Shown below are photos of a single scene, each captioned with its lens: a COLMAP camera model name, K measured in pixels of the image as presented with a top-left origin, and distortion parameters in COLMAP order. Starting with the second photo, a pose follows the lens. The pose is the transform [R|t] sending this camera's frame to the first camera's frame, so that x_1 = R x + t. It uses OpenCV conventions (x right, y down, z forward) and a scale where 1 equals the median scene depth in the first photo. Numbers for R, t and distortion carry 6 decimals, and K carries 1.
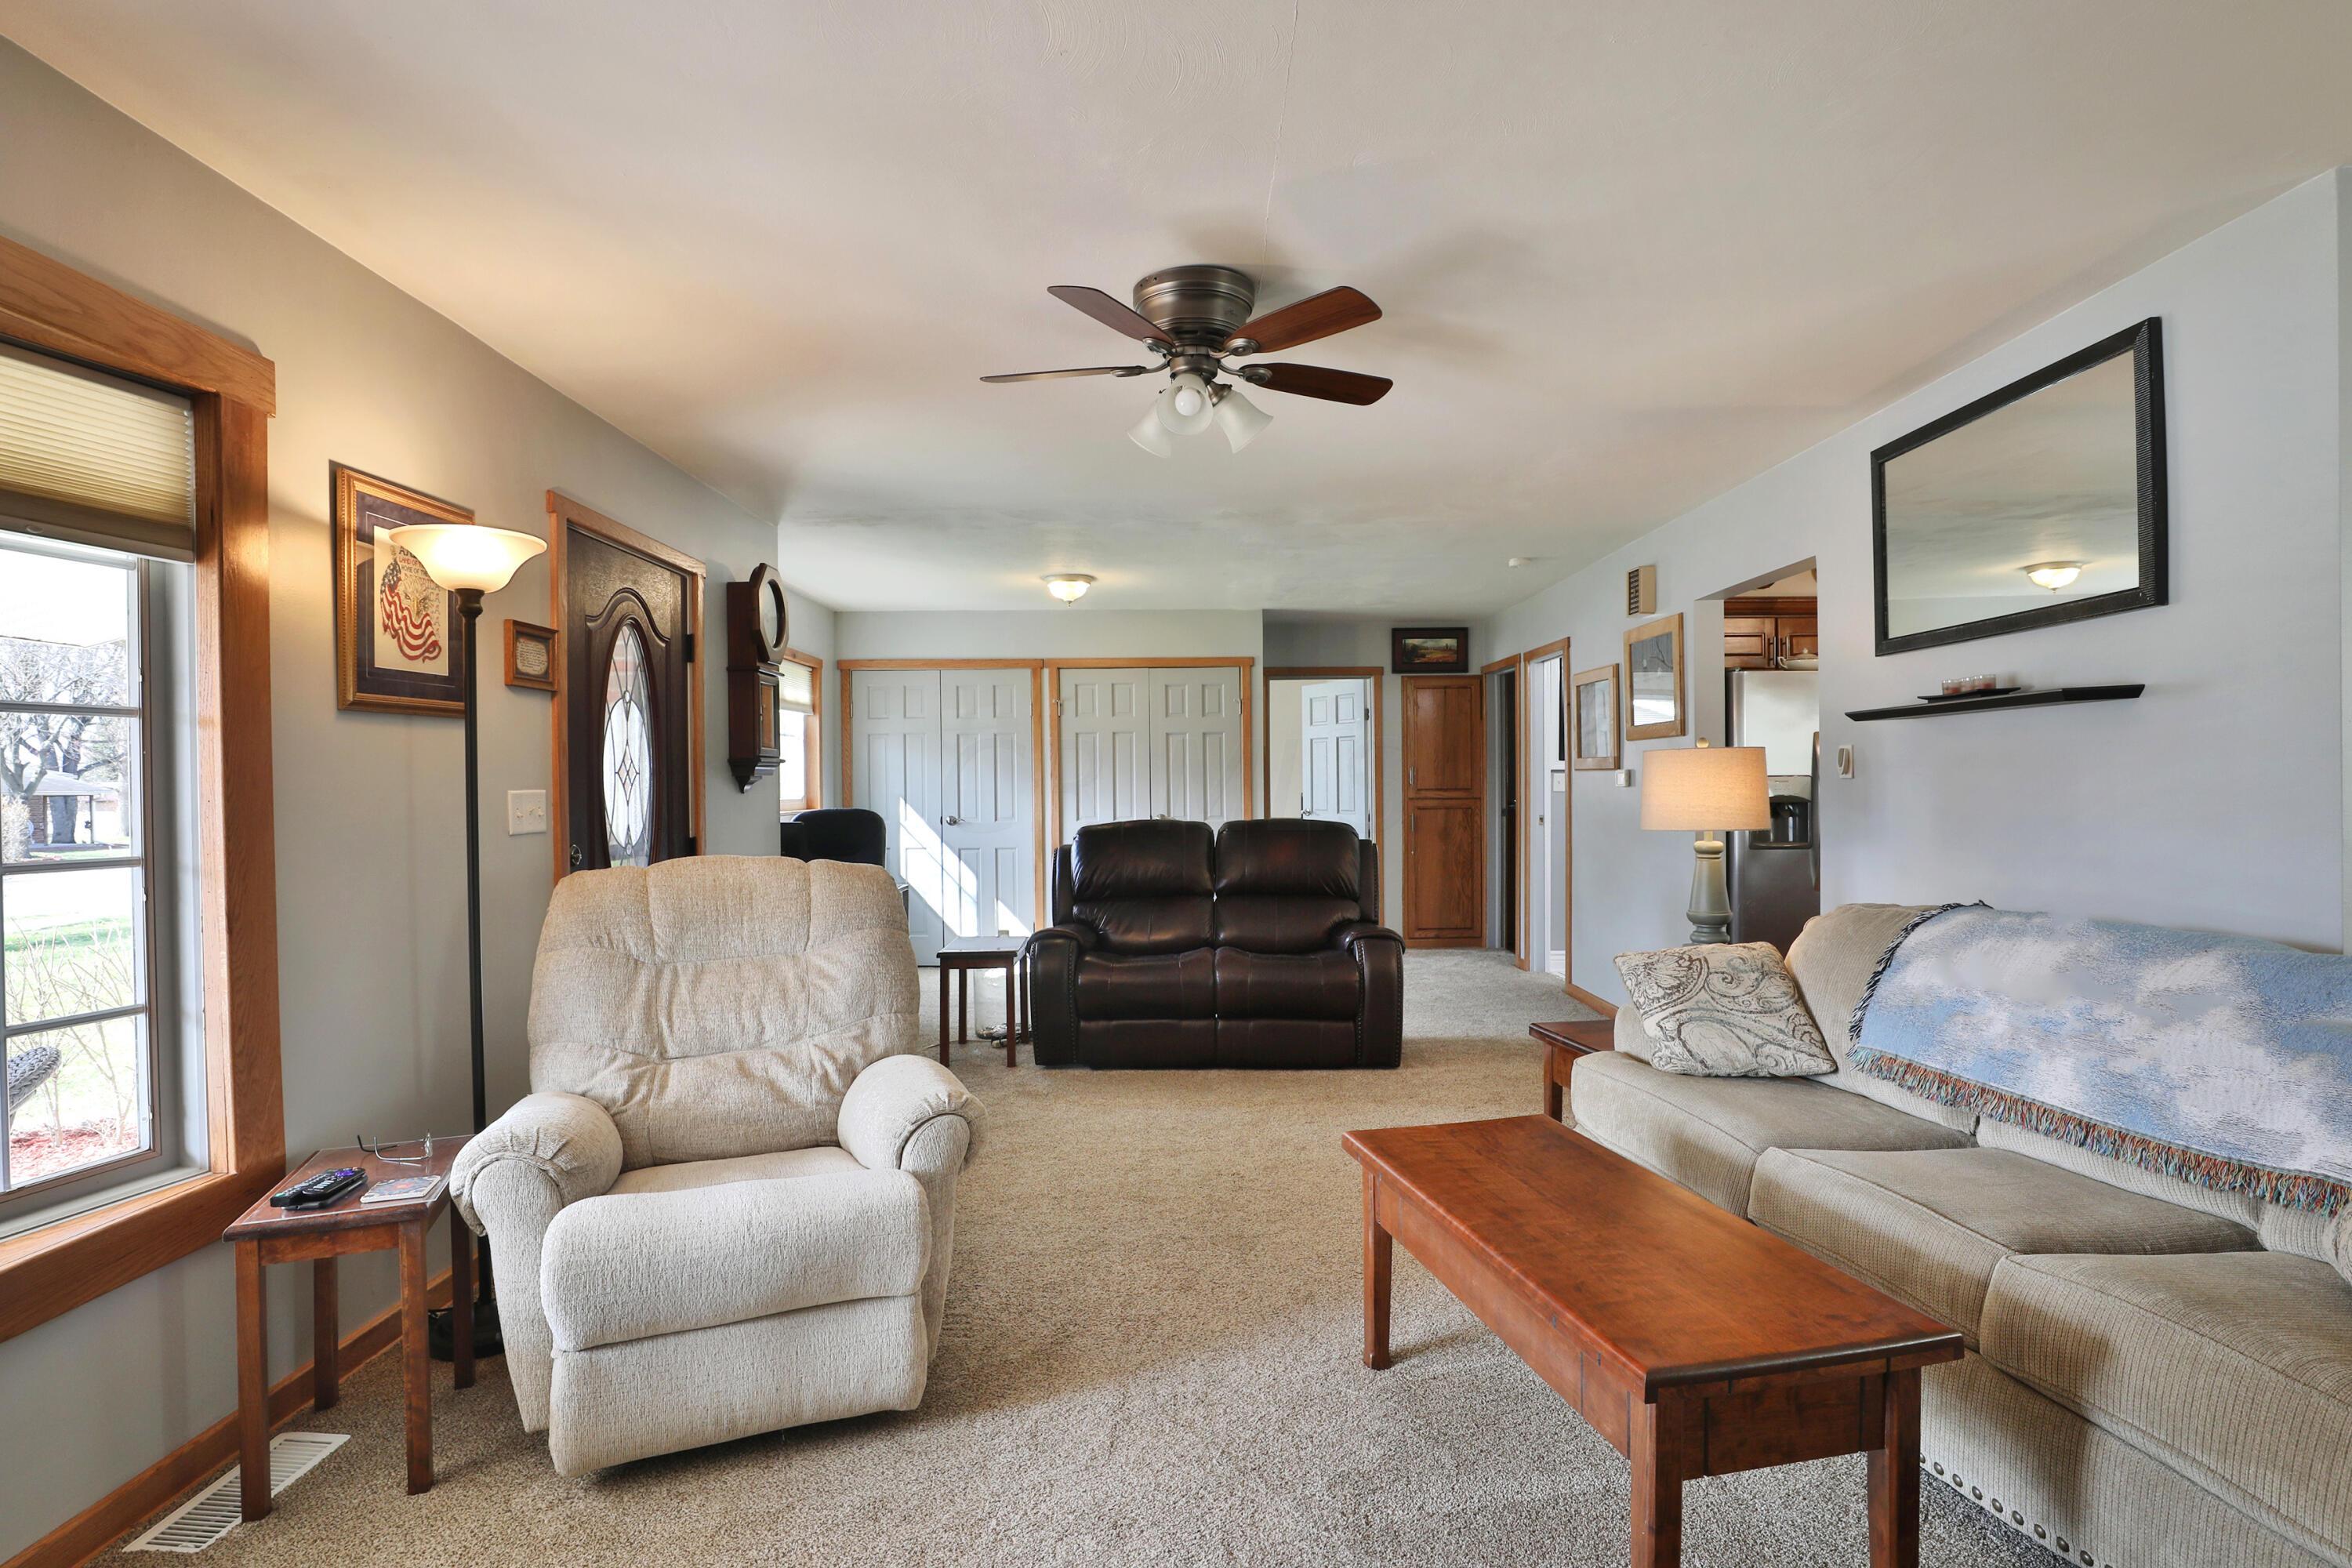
lens RADIAL K [[1166.2, 0, 1126.6], [0, 1166.2, 795.3], [0, 0, 1]] dist [-0.015026, -0.000292]
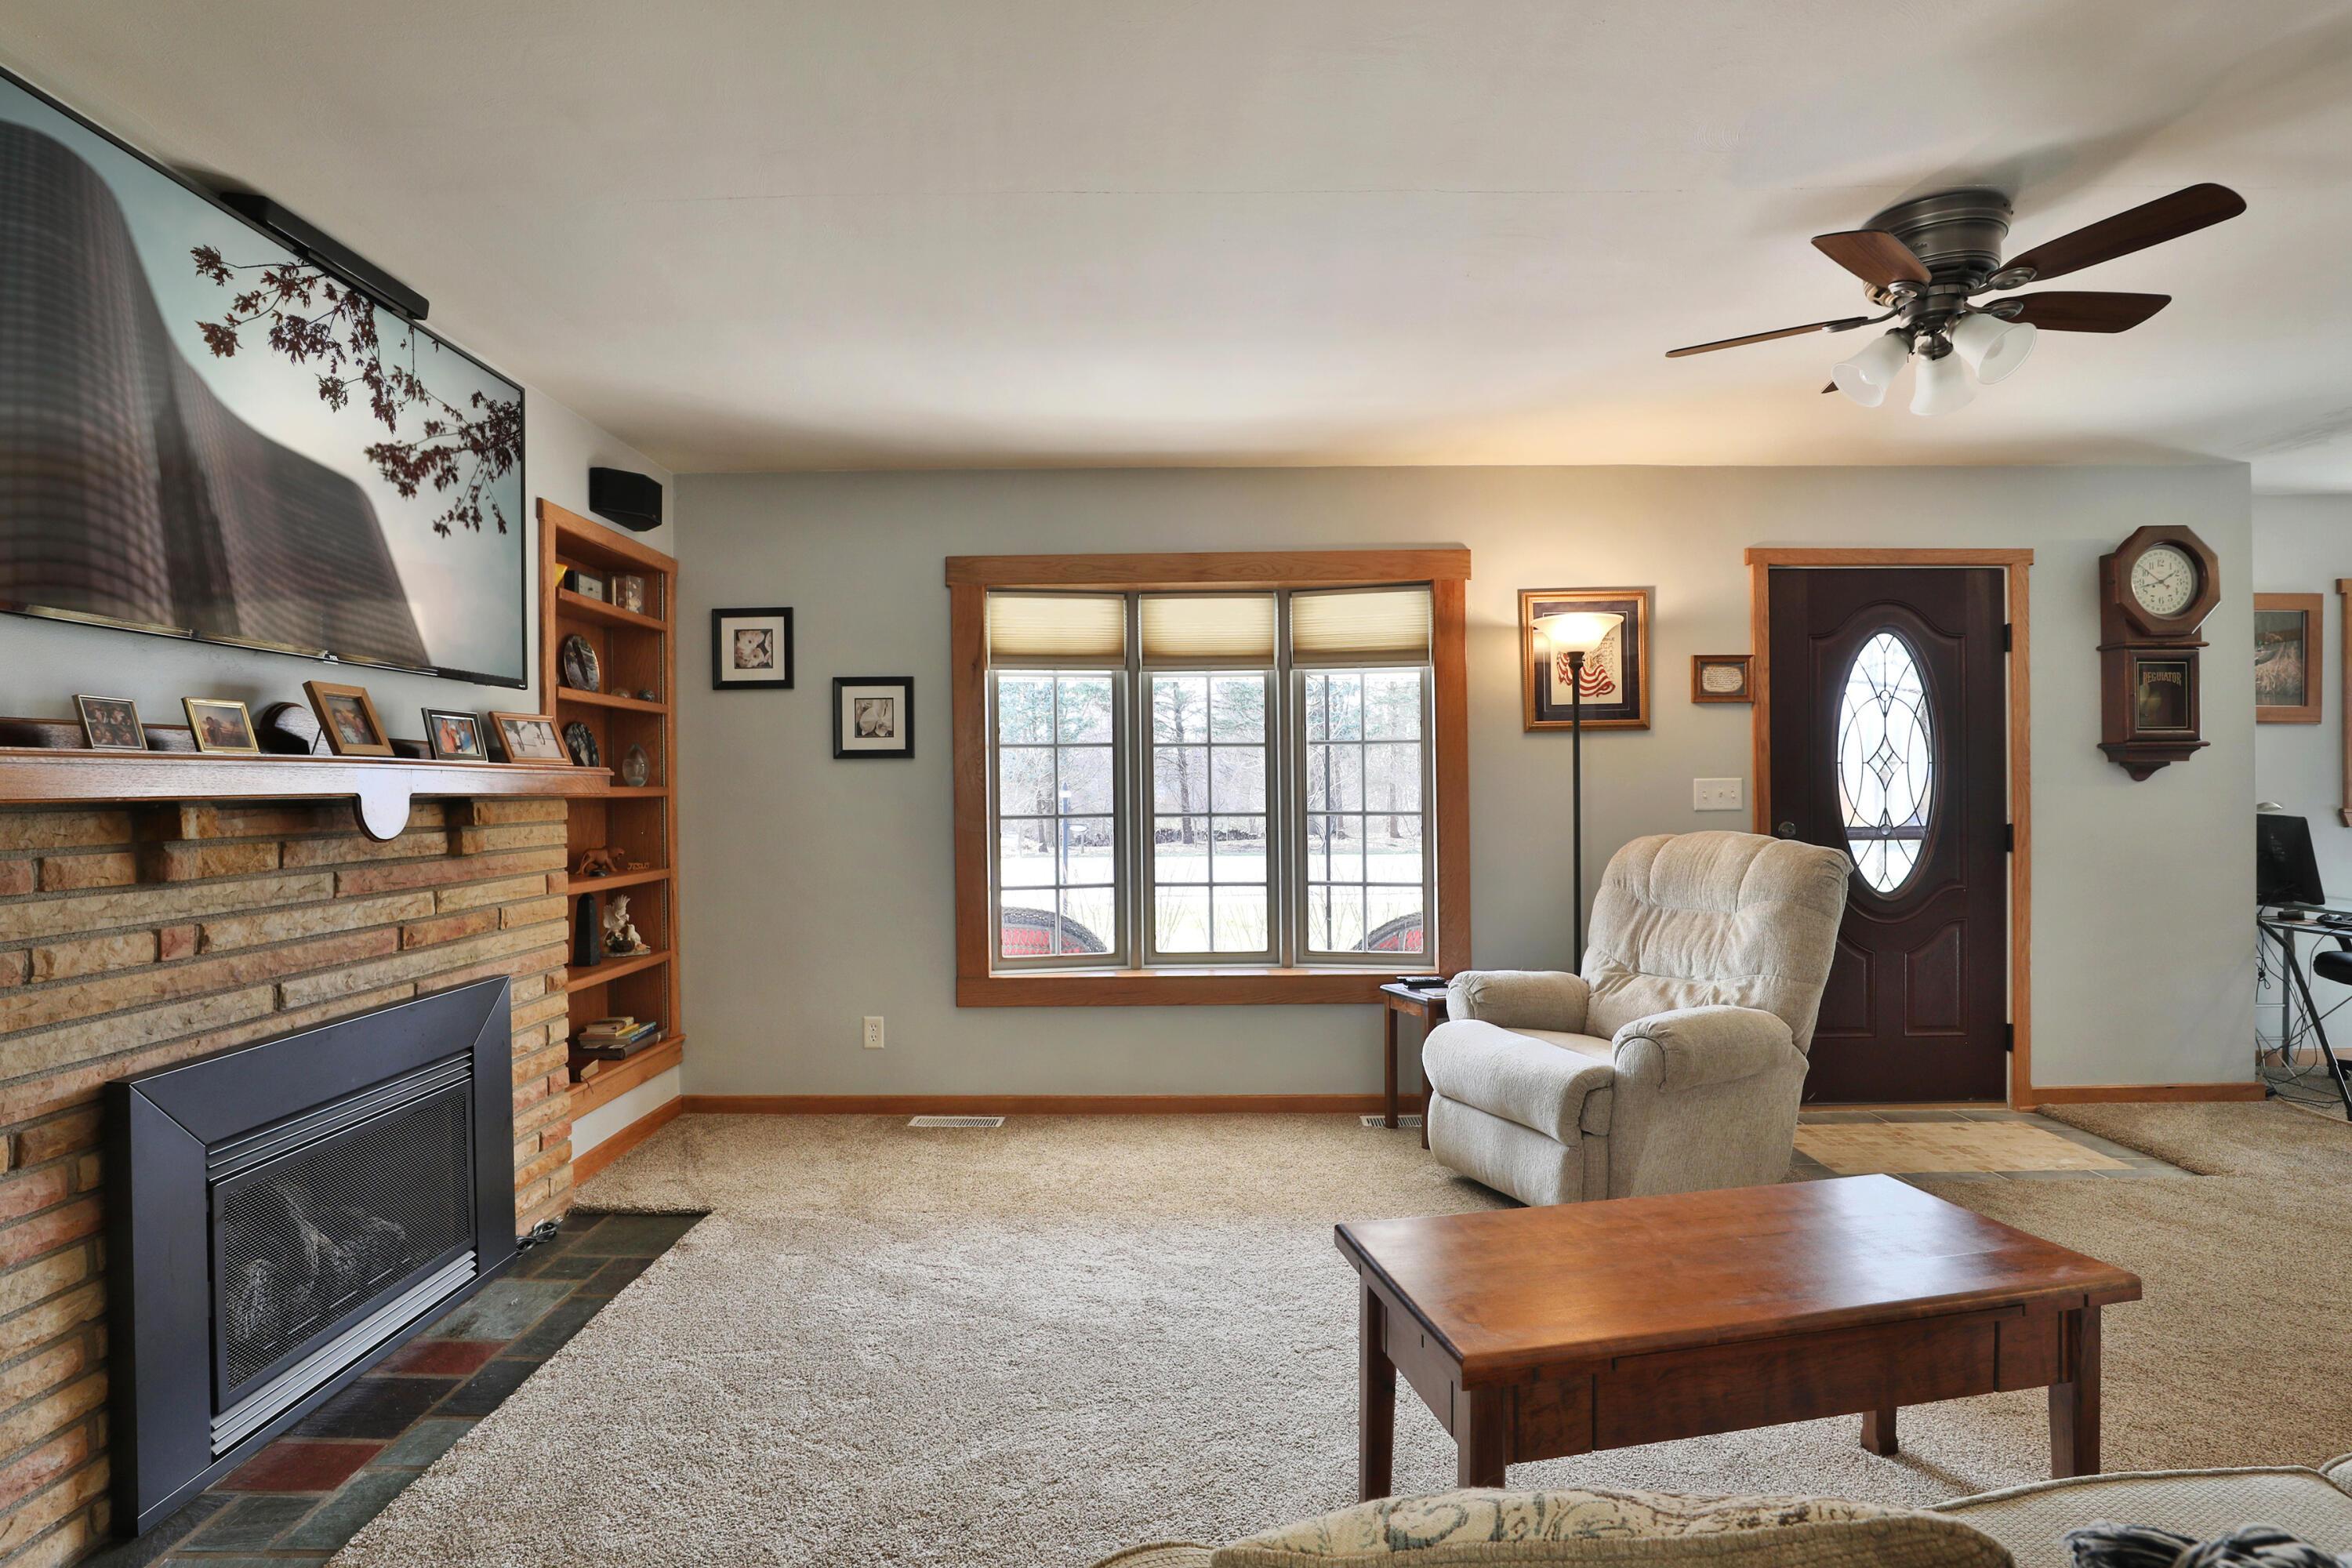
lens RADIAL K [[1125.1, 0, 1184.1], [0, 1125.1, 790.0], [0, 0, 1]] dist [-0.035686, 0.006066]
pose [[0.035404, 0.013871, -0.999277, 0.909871], [-0.001776, 0.999903, 0.013817, -0.009007], [0.999372, 0.001286, 0.035425, 0.403380]]
